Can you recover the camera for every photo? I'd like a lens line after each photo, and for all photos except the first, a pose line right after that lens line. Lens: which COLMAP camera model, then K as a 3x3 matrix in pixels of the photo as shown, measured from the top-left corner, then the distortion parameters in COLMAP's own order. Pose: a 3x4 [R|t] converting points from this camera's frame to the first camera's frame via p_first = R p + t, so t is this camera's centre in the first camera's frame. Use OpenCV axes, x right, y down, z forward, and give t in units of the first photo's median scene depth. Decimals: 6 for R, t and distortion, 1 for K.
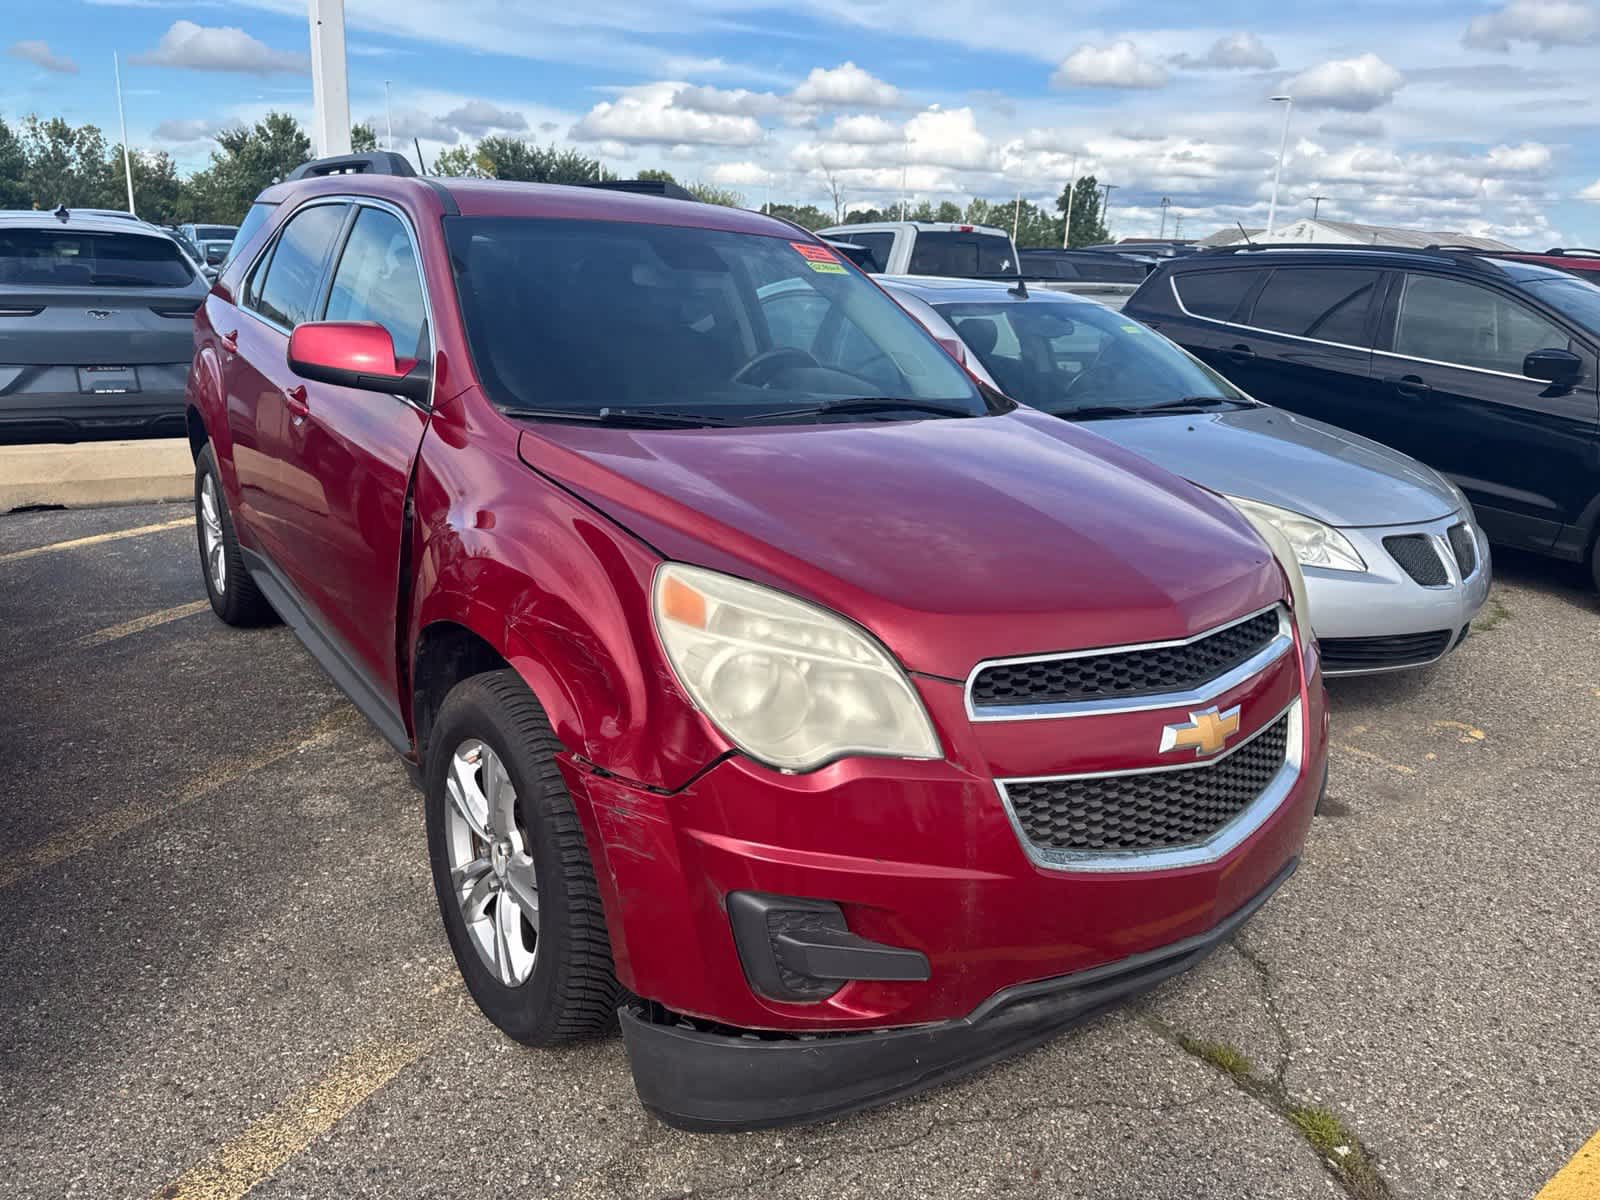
lens RADIAL K [[1141.2, 0, 790.3], [0, 1141.2, 607.1], [0, 0, 1]] dist [0.020427, -0.019766]
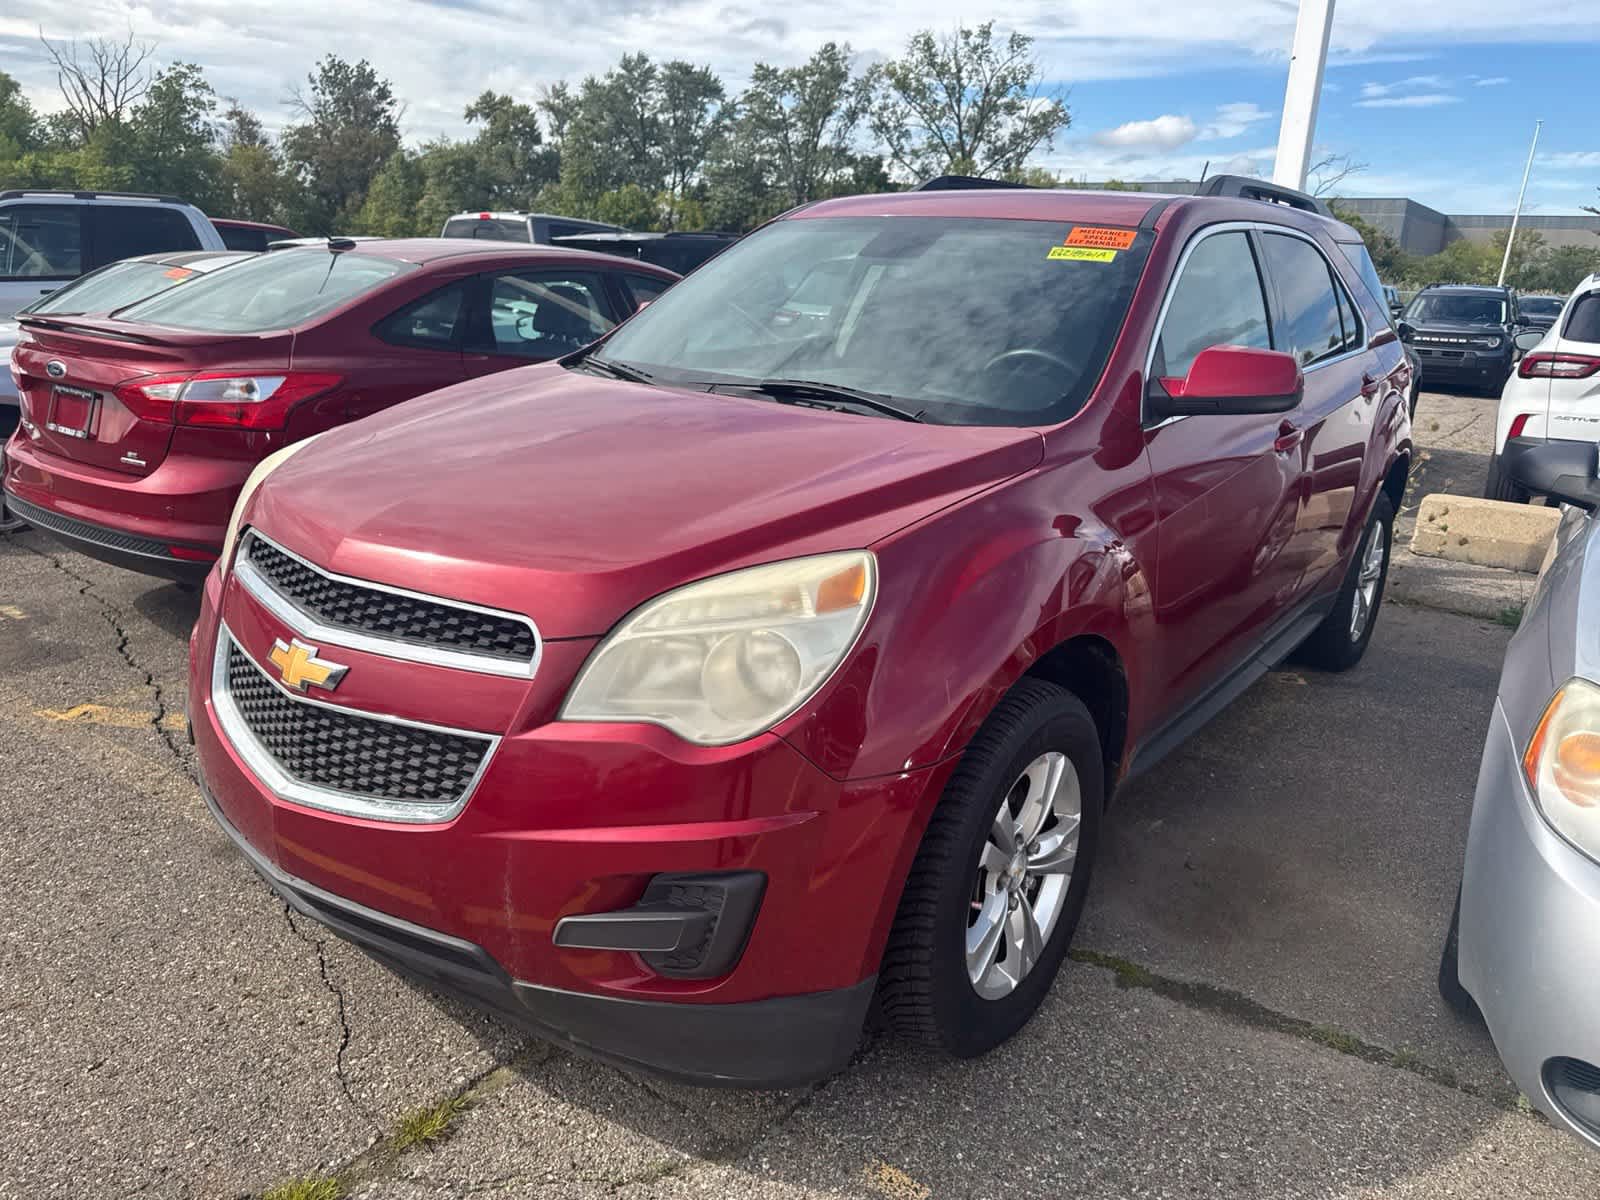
lens RADIAL K [[1141.2, 0, 803.4], [0, 1141.2, 610.1], [0, 0, 1]] dist [0.020427, -0.019766]
pose [[0.296765, 0.241847, -0.923818, 0.936031], [-0.302421, 0.941408, 0.149303, -0.142247], [0.905799, 0.235075, 0.352517, 0.702222]]
